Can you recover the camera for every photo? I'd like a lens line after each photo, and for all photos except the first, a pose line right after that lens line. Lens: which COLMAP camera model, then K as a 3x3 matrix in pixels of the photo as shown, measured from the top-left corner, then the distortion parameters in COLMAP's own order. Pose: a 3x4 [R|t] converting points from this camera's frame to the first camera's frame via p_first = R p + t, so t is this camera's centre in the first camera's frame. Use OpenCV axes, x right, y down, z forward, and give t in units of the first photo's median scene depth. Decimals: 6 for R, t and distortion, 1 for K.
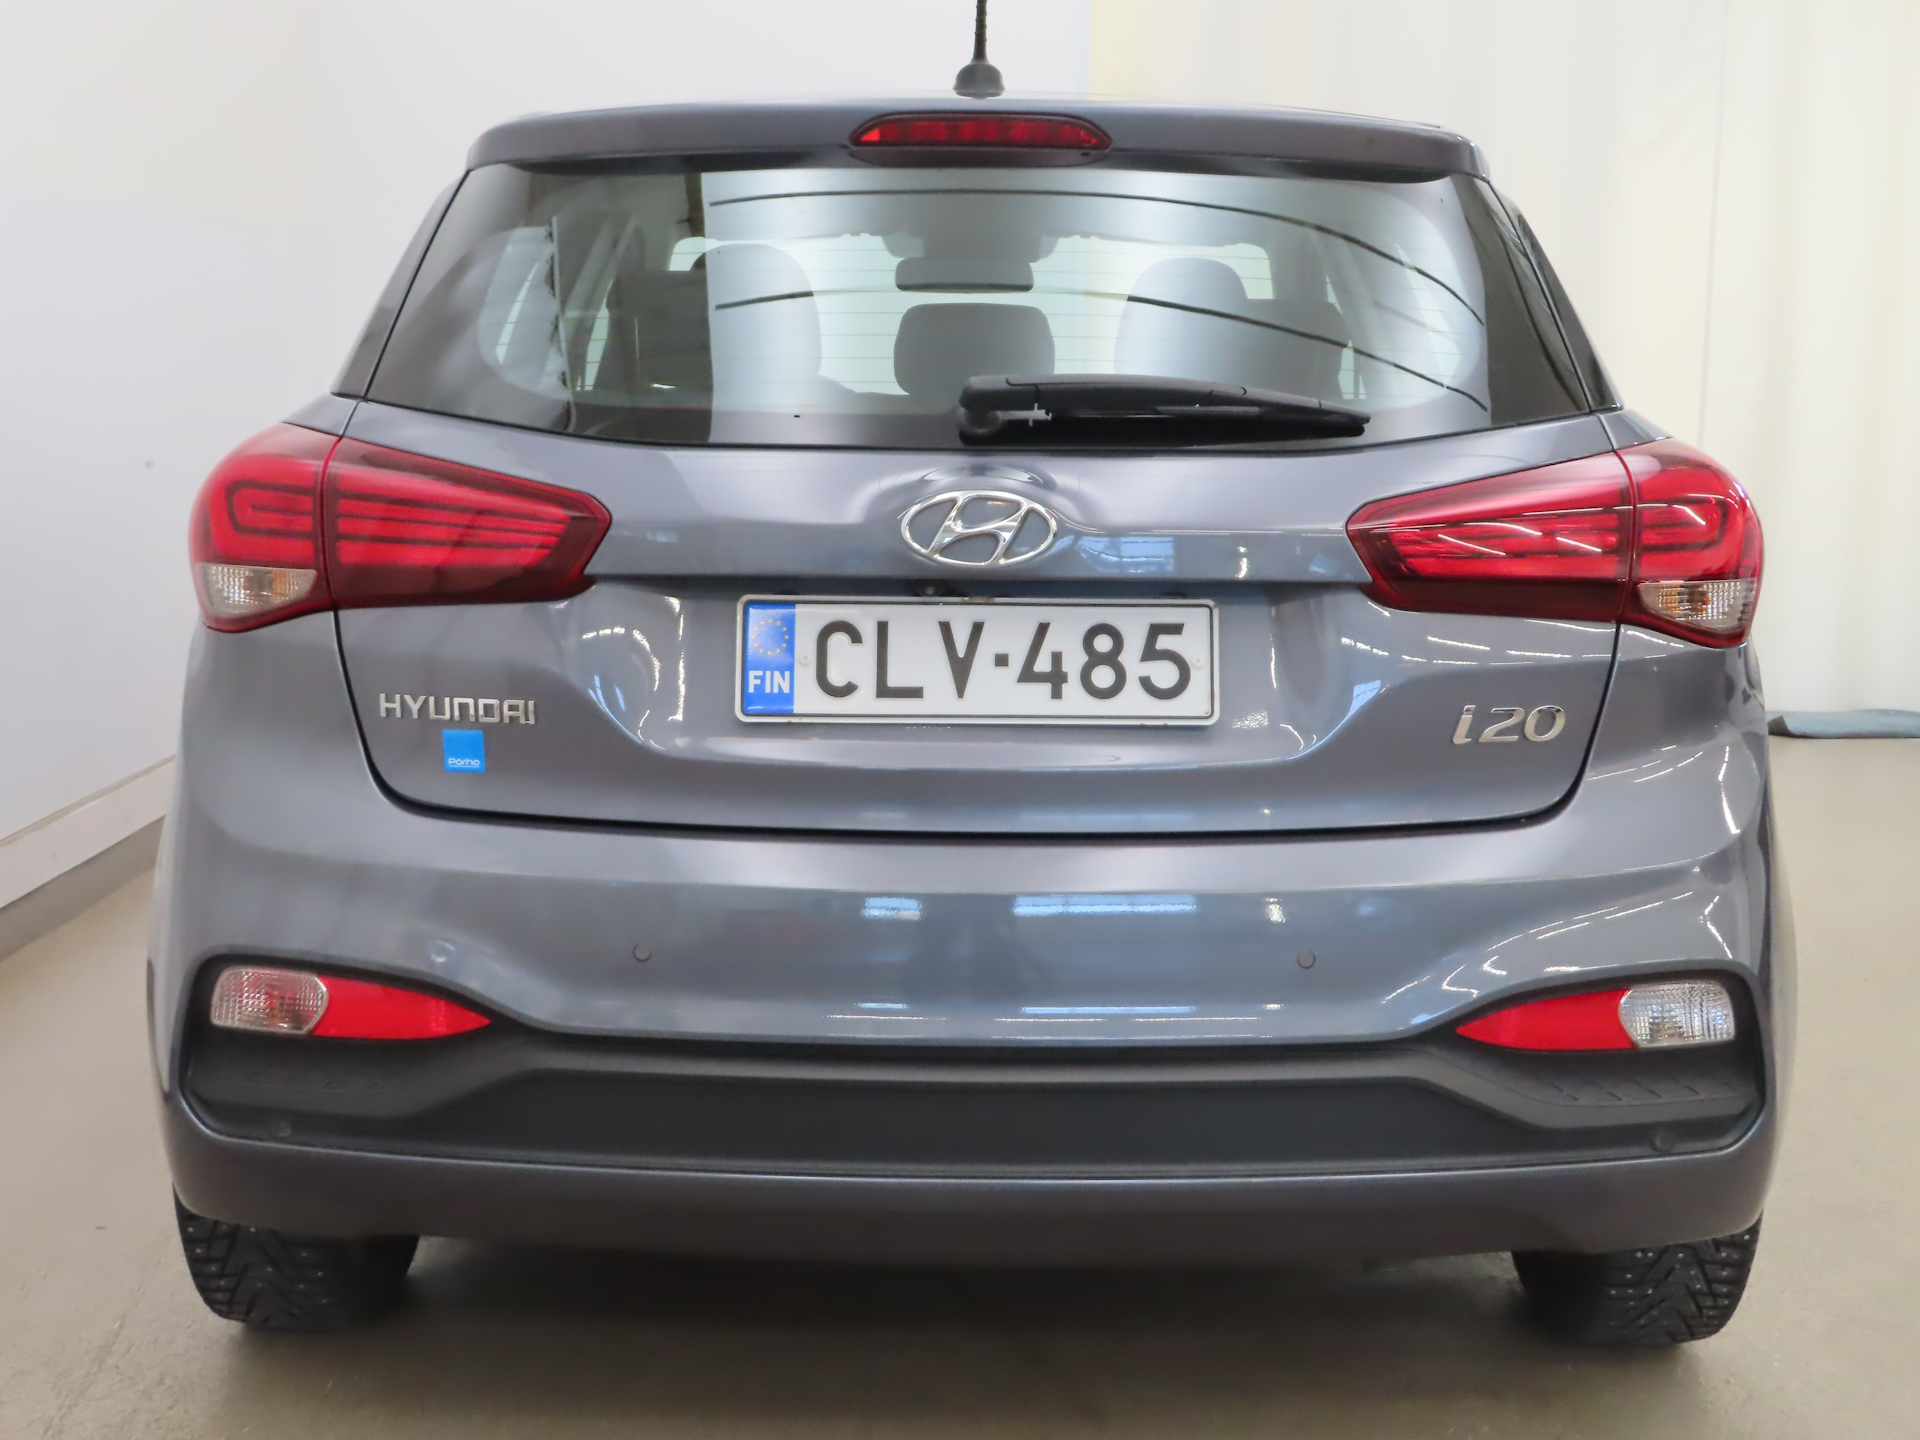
lens RADIAL K [[1646.7, 0, 960.0], [0, 1646.7, 720.0], [0, 0, 1]] dist [-0.004766, -0.002154]
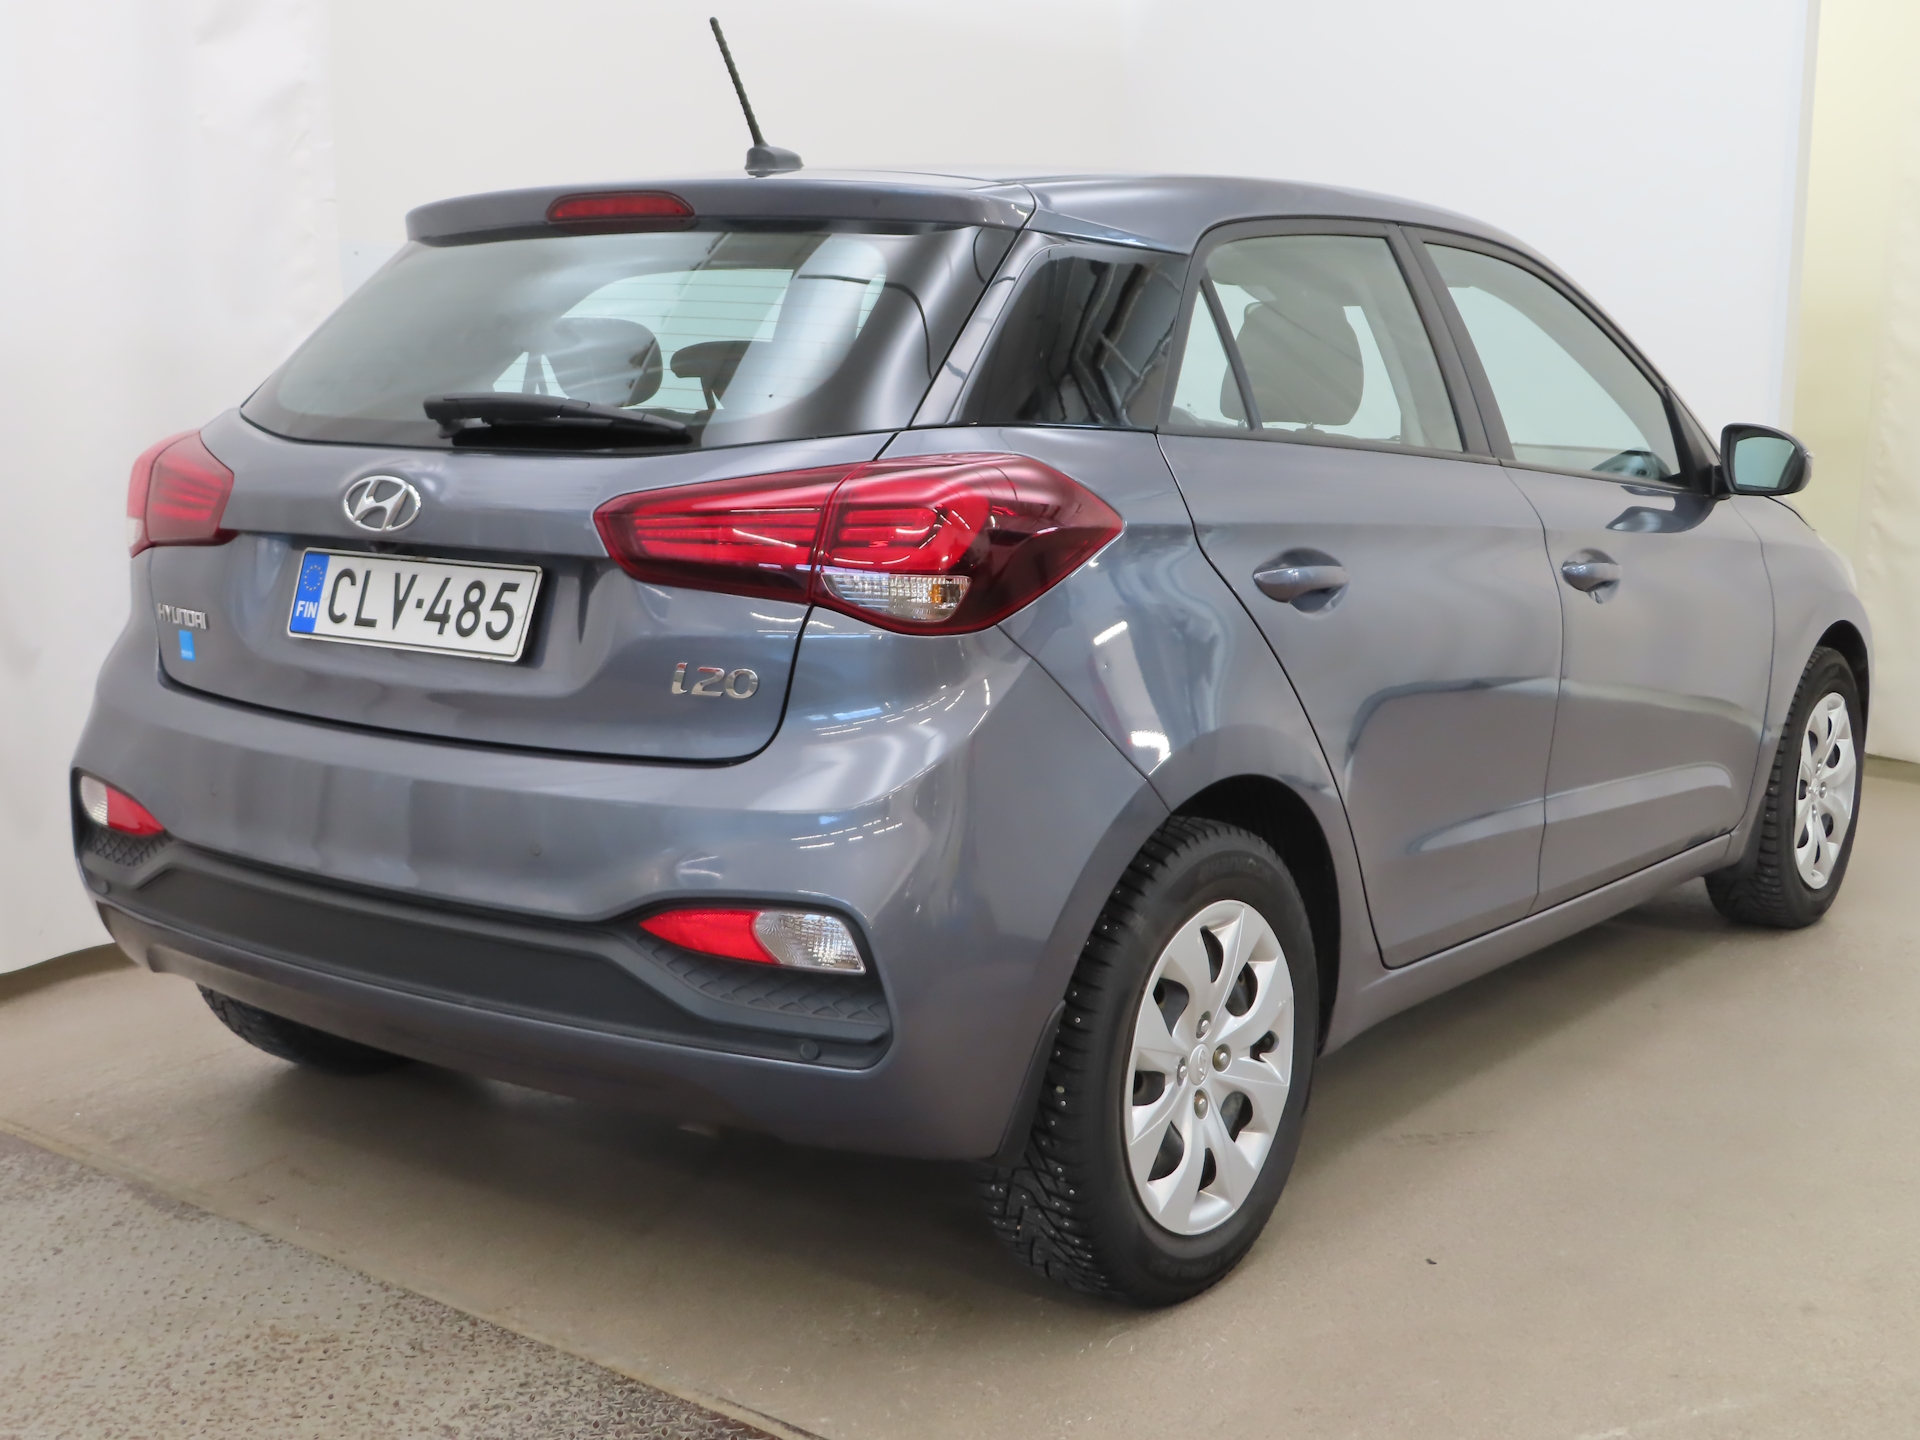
lens RADIAL K [[1646.7, 0, 960.0], [0, 1646.7, 720.0], [0, 0, 1]] dist [-0.004766, -0.002154]
pose [[0.895659, 0.096897, -0.434057, 1.013146], [-0.109766, 0.993947, -0.004612, 0.015861], [0.430983, 0.051775, 0.900874, -0.014314]]
